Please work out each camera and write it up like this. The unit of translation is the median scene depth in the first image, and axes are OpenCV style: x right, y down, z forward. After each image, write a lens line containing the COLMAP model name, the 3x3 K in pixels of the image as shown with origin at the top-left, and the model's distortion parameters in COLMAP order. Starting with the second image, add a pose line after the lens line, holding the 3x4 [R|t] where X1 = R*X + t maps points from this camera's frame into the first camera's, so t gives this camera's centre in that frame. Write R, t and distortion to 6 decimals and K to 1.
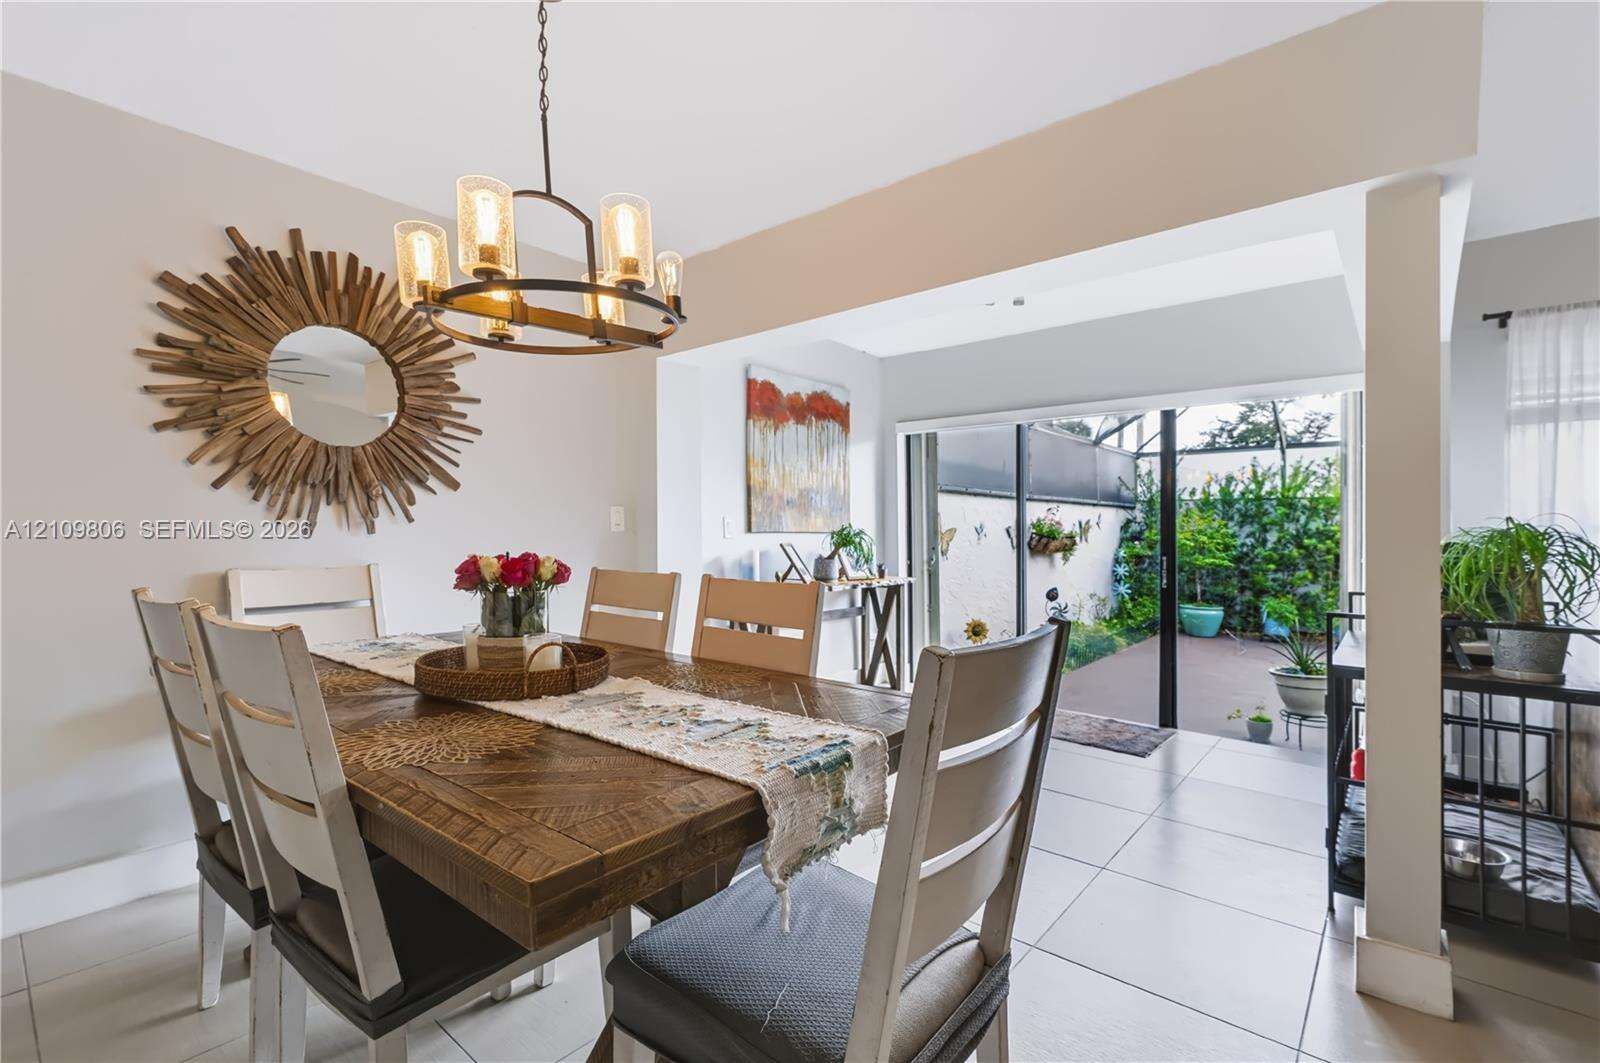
lens RADIAL K [[715.8, 0, 800.0], [0, 715.8, 531.5], [0, 0, 1]] dist [0.002255, 0.000167]
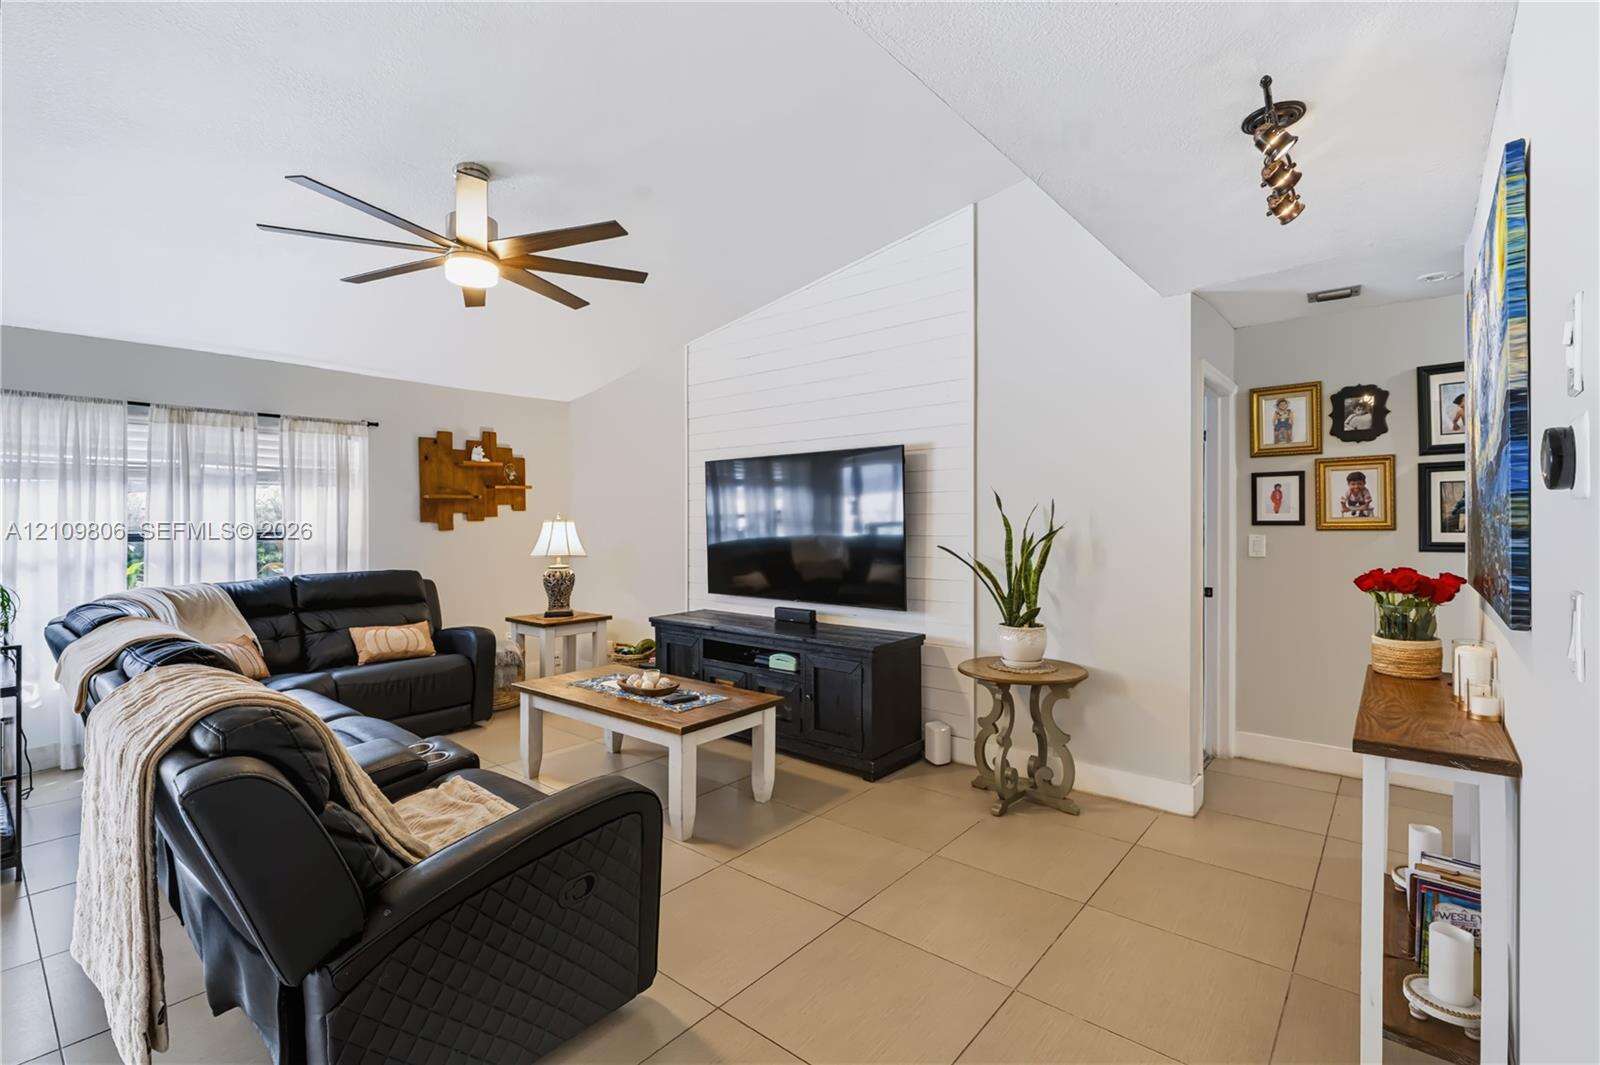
lens RADIAL K [[717.5, 0, 790.9], [0, 717.5, 504.2], [0, 0, 1]] dist [-0.001091, -0.000244]
pose [[0.003097, 0.015275, 0.999879, -0.226114], [0.011491, 0.999817, -0.015310, -0.070636], [-0.999929, 0.011537, 0.002921, -0.389251]]
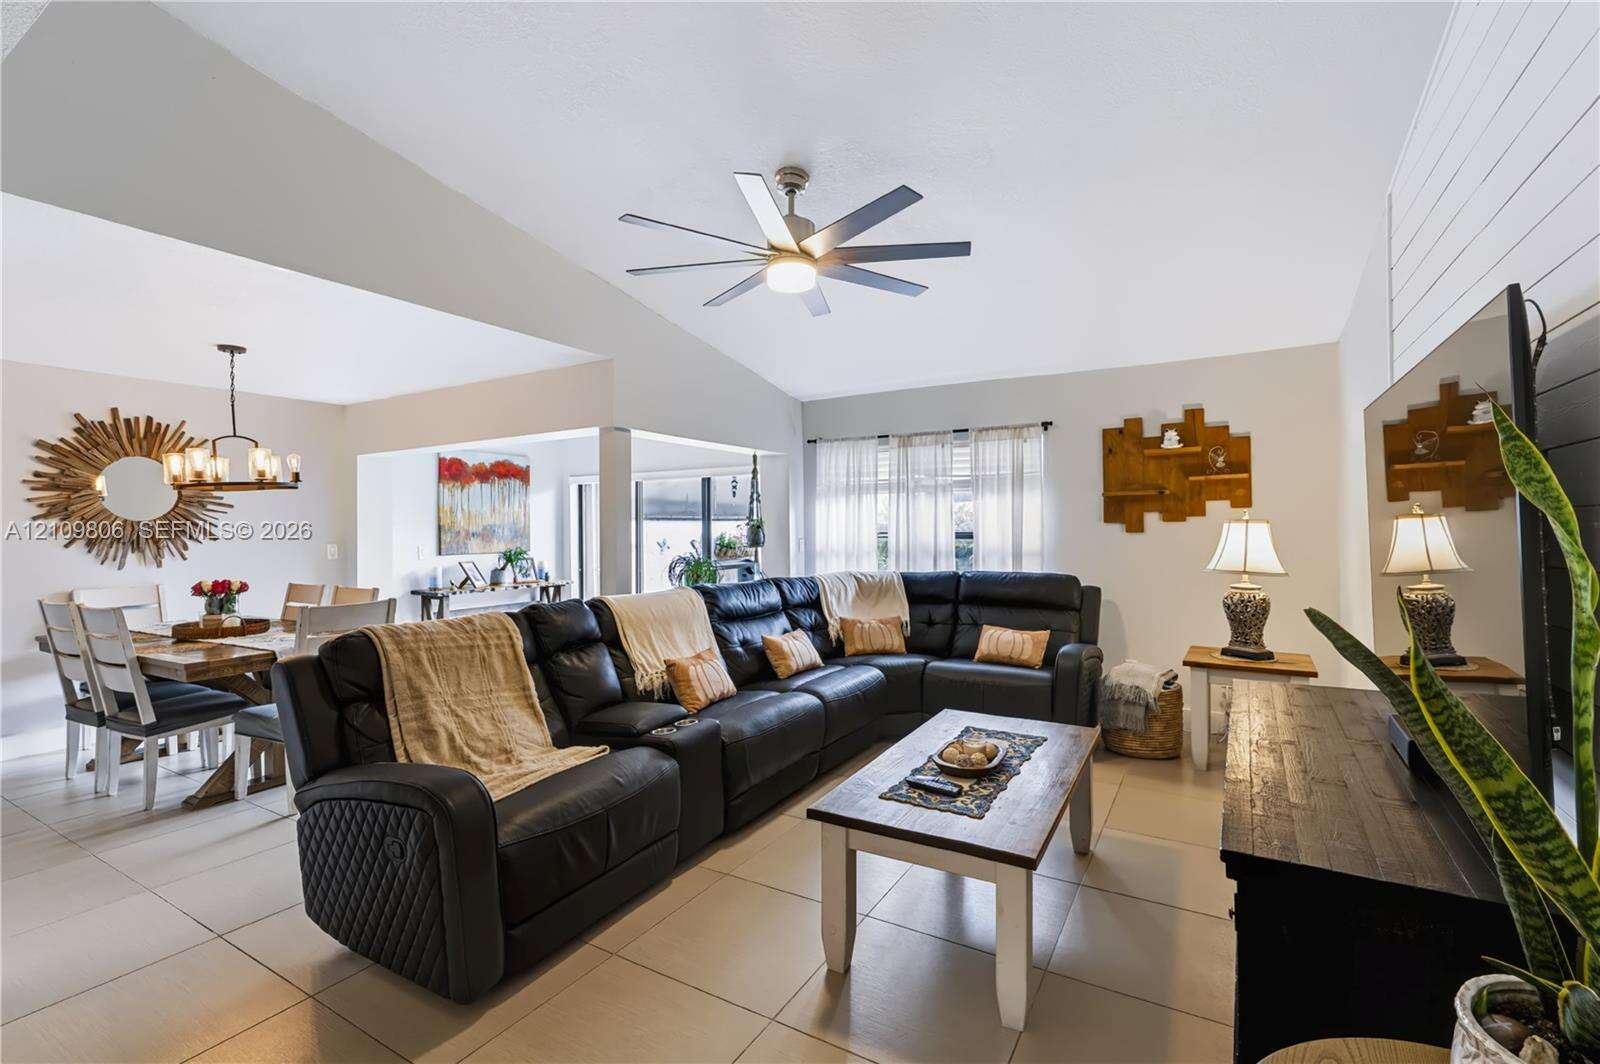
lens RADIAL K [[713.6, 0, 801.5], [0, 713.6, 508.8], [0, 0, 1]] dist [0.002401, -0.000057]
pose [[0.986145, -0.010626, 0.165543, 0.627304], [0.015448, 0.999492, -0.027867, -0.061861], [-0.165163, 0.030038, 0.985809, -0.940093]]
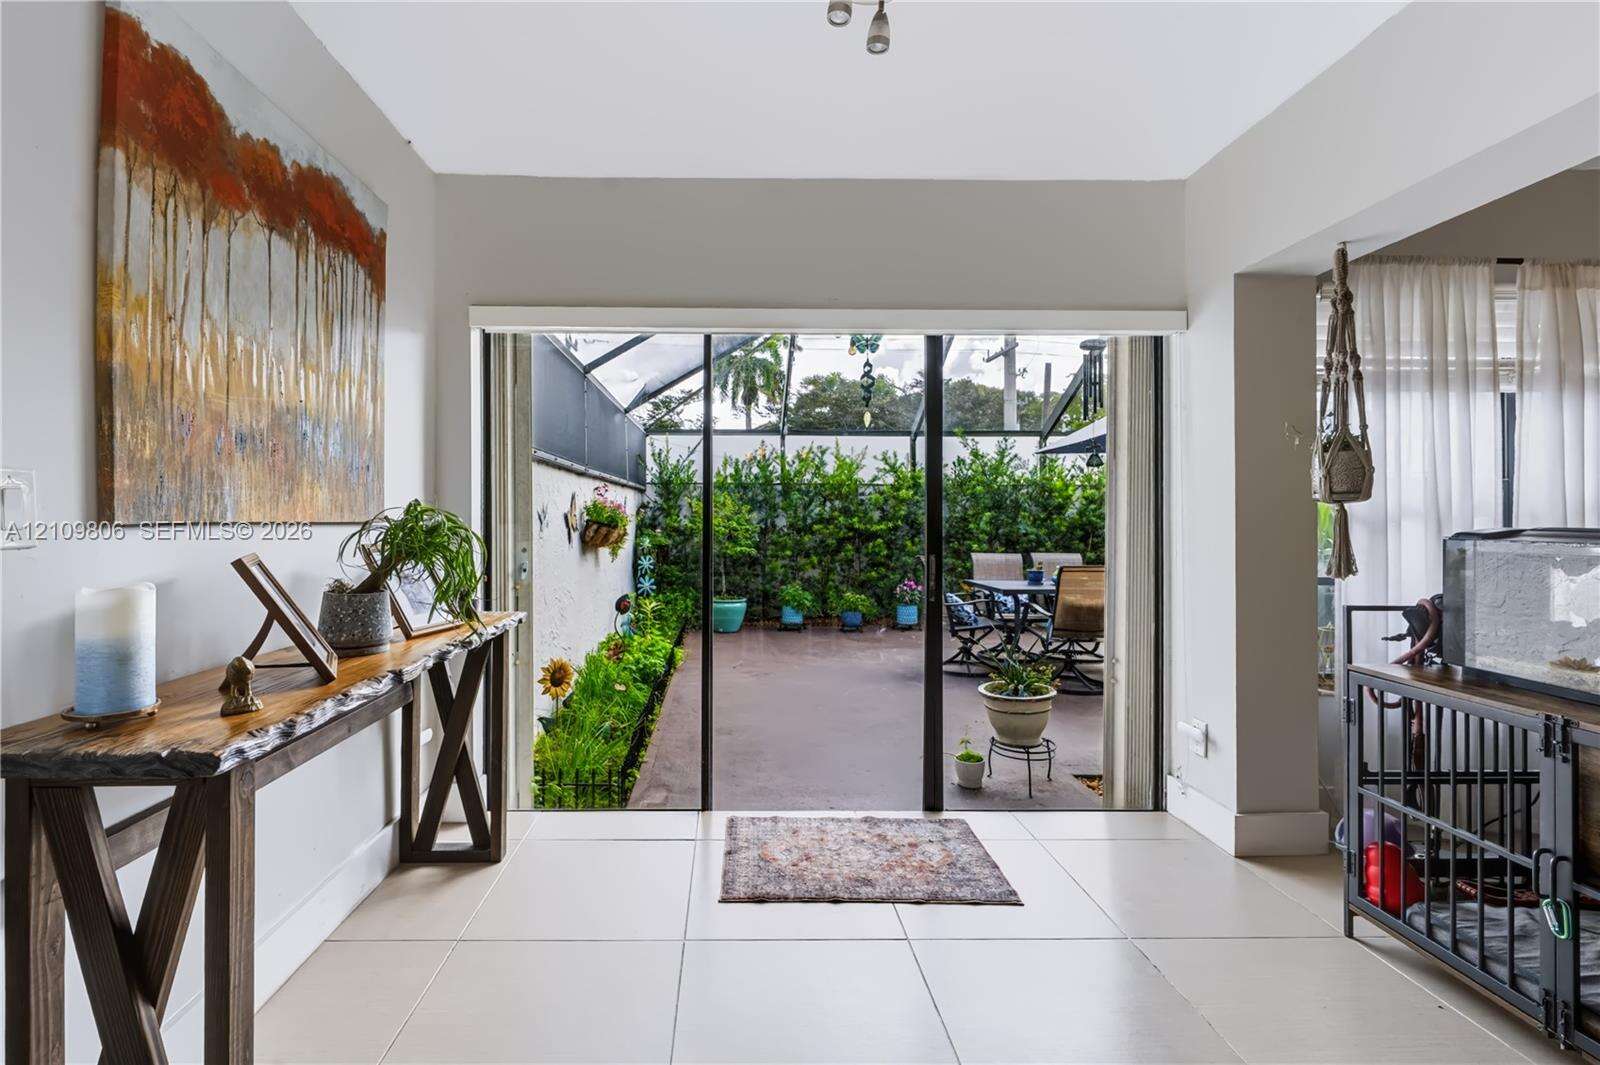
lens RADIAL K [[720.6, 0, 741.8], [0, 720.6, 500.6], [0, 0, 1]] dist [-0.001007, -0.000386]
pose [[0.753669, 0.010570, 0.657169, -0.093697], [0.005957, 0.999720, -0.022912, -0.001047], [-0.657227, 0.021183, 0.753395, 0.837338]]
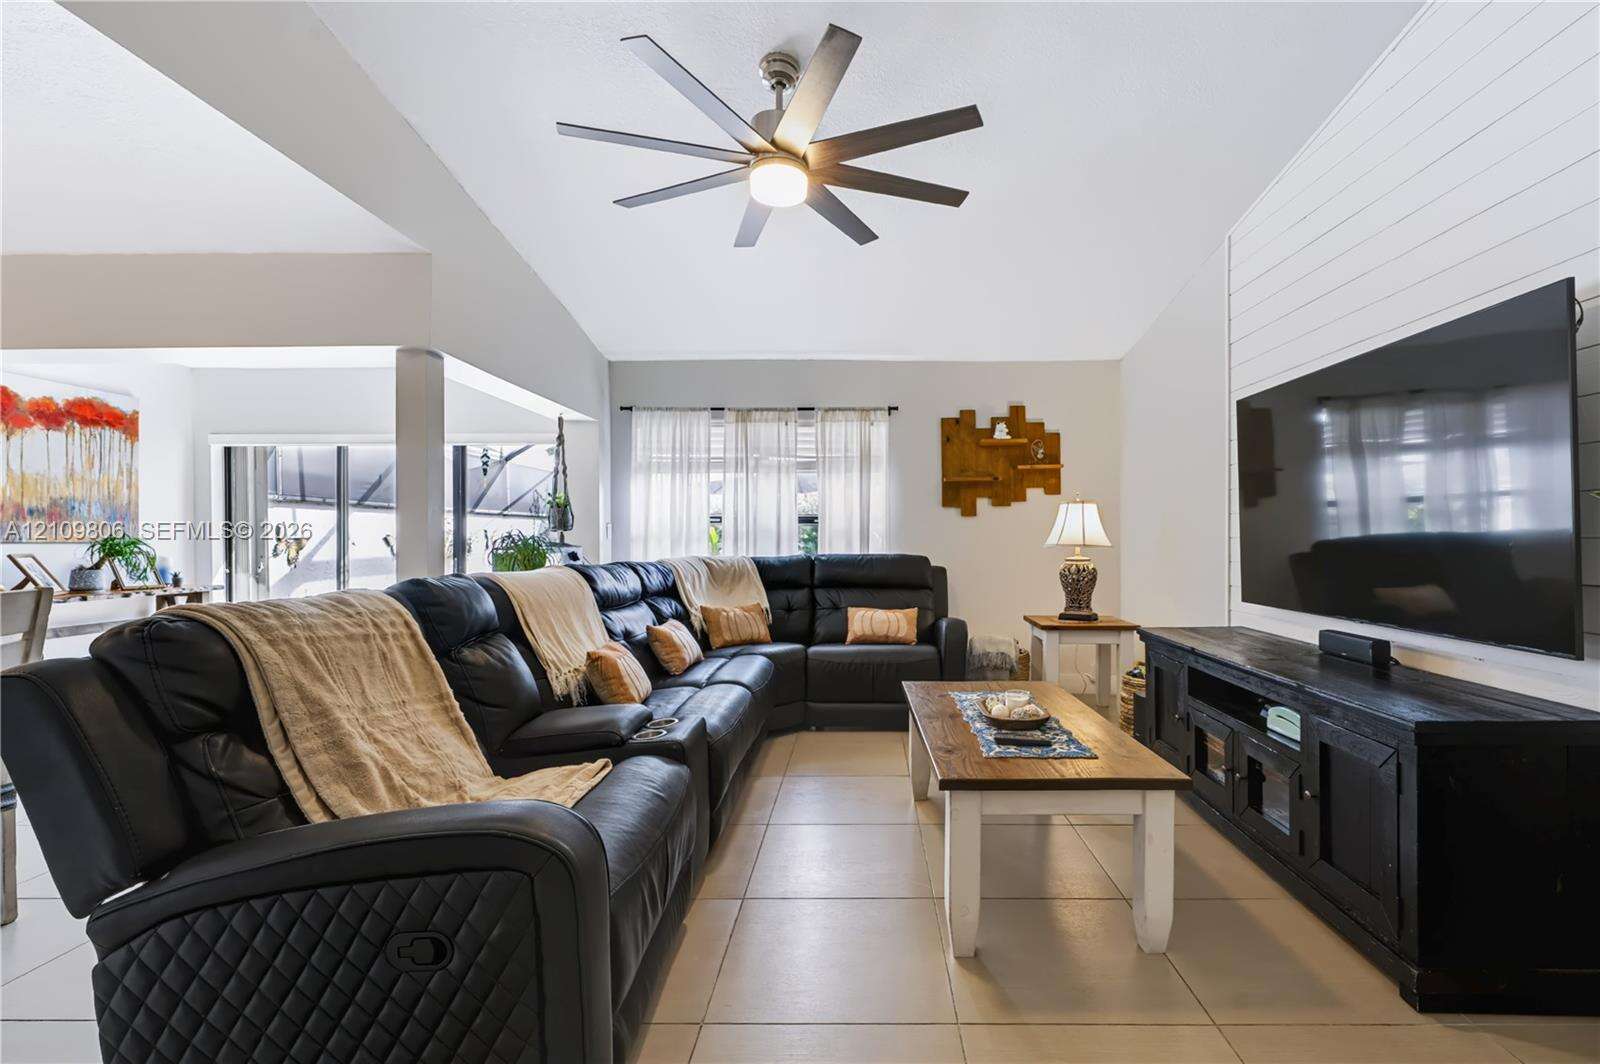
lens RADIAL K [[738.8, 0, 860.8], [0, 738.8, 530.3], [0, 0, 1]] dist [0.000469, -0.000215]
pose [[0.765089, -0.001367, 0.643924, 0.285187], [0.010004, 0.999902, -0.009764, 0.006761], [-0.643847, 0.013912, 0.765028, -0.680205]]
